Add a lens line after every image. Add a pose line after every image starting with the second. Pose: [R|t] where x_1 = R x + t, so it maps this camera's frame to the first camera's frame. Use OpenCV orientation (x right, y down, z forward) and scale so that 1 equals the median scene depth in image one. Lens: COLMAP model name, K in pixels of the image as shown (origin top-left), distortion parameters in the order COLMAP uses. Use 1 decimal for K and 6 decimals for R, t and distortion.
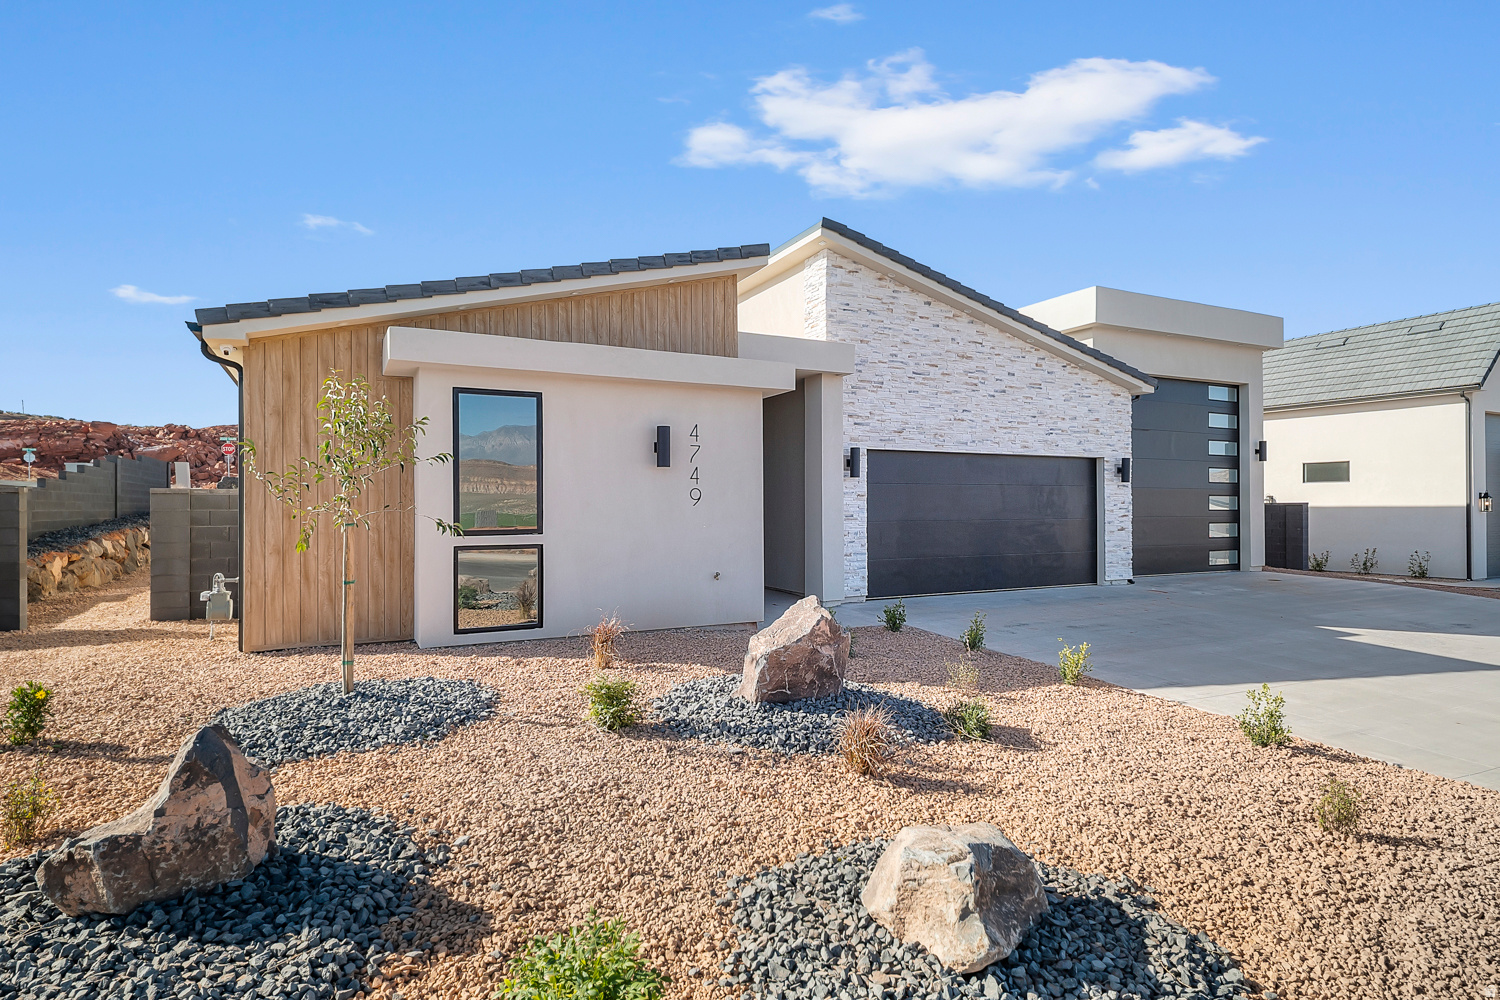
lens RADIAL K [[794.9, 0, 747.6], [0, 794.9, 499.6], [0, 0, 1]] dist [0.000291, -0.002610]
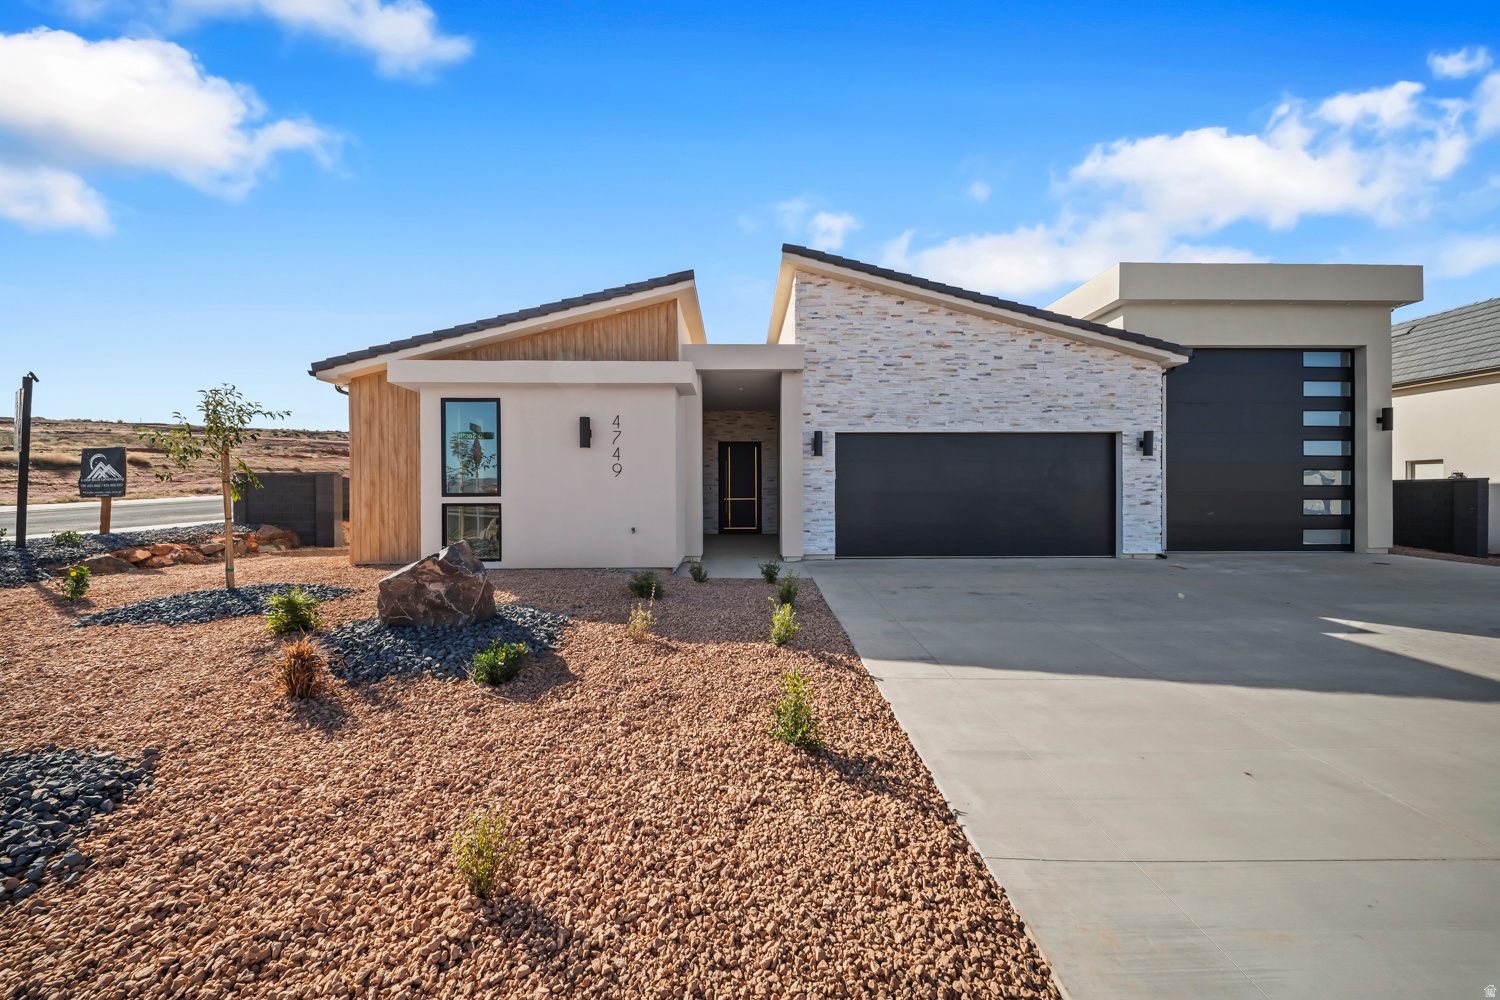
lens RADIAL K [[524.7, 0, 749.2], [0, 524.7, 496.4], [0, 0, 1]] dist [0.008747, -0.009766]
pose [[0.897012, 0.002474, -0.441999, 0.368286], [0.003758, 0.999906, 0.013222, 0.021285], [0.441990, -0.013521, 0.896918, 0.222199]]
